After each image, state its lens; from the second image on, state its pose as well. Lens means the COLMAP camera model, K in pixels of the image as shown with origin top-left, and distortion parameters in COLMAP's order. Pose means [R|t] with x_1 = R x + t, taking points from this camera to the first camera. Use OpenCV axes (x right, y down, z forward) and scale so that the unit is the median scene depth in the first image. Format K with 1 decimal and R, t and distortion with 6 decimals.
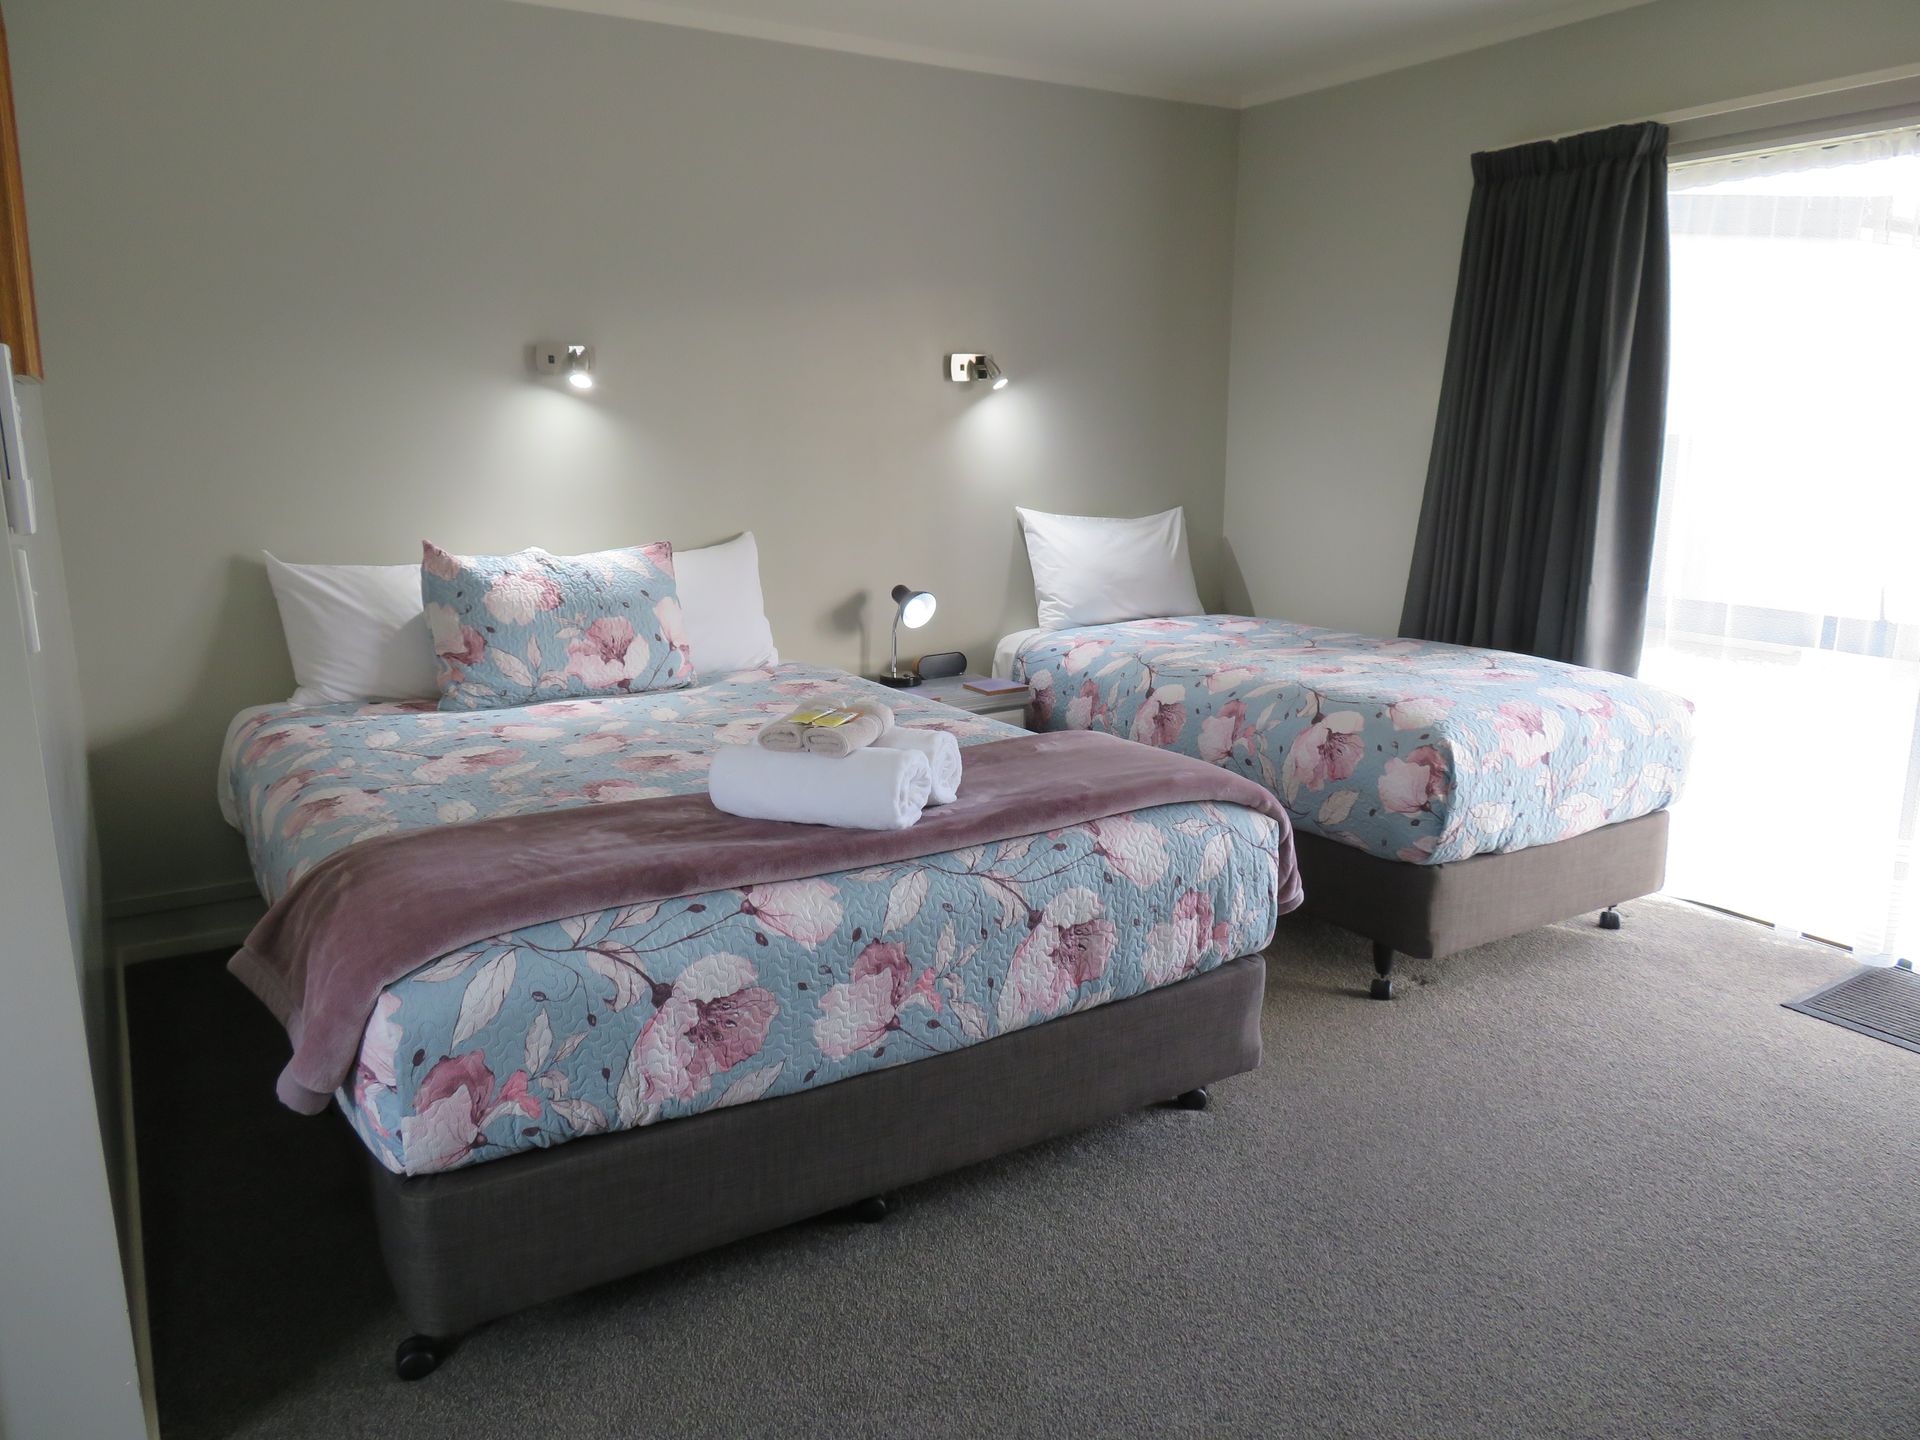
lens RADIAL K [[1356.3, 0, 960.0], [0, 1356.3, 720.0], [0, 0, 1]] dist [0.023234, 0.000891]
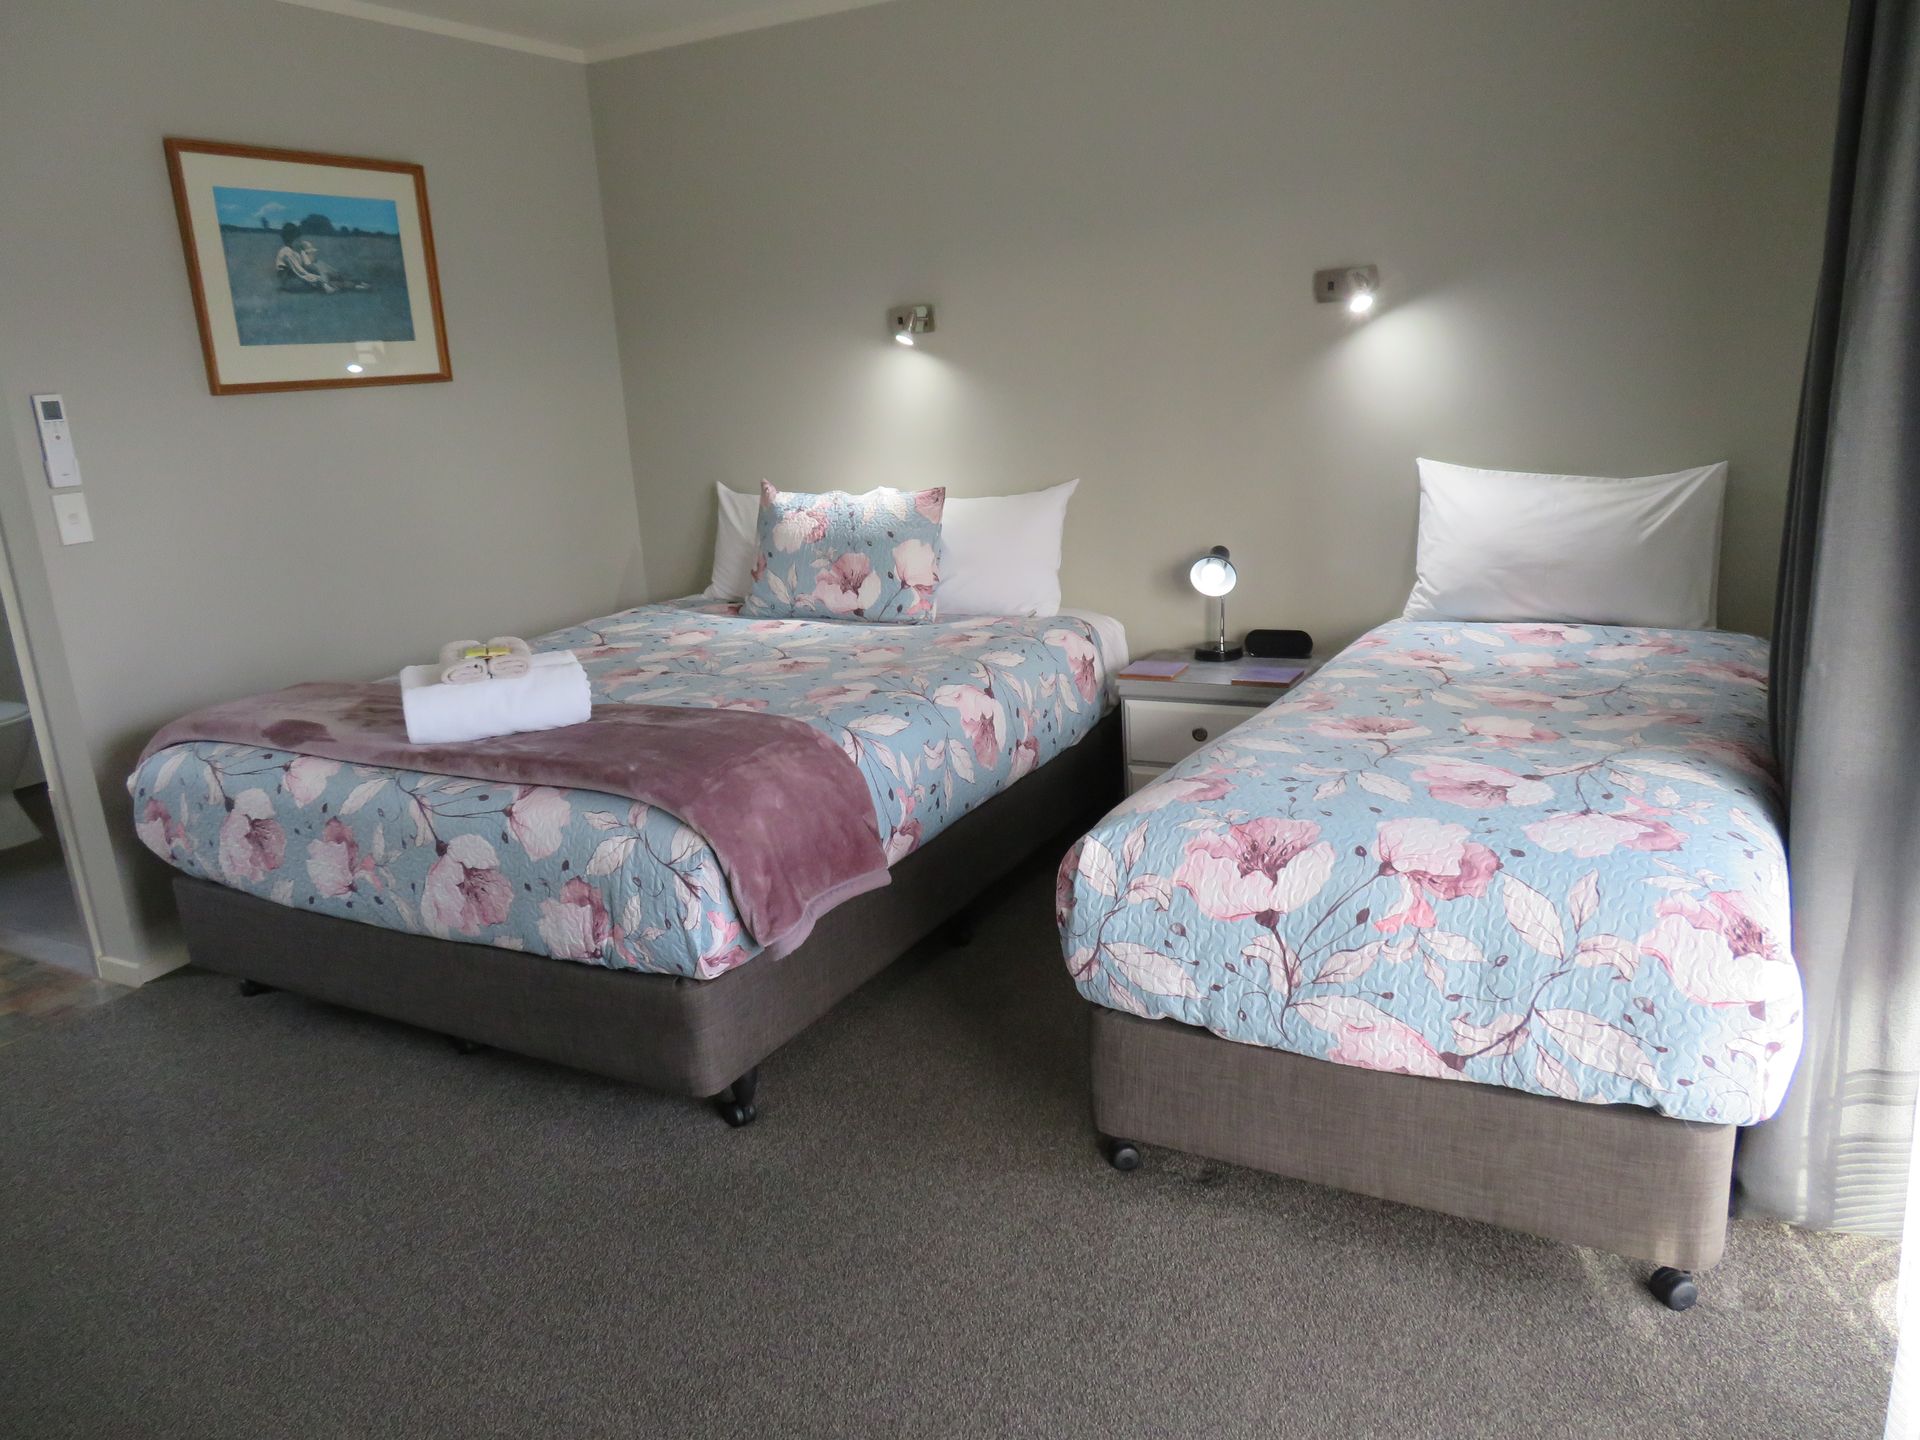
lens RADIAL K [[1371.7, 0, 960.0], [0, 1371.7, 720.0], [0, 0, 1]] dist [-0.008482, -0.004170]
pose [[0.481186, 0.194842, -0.854691, 0.828065], [-0.127300, 0.980182, 0.151781, -0.129337], [0.867326, 0.035767, 0.496454, 0.530664]]
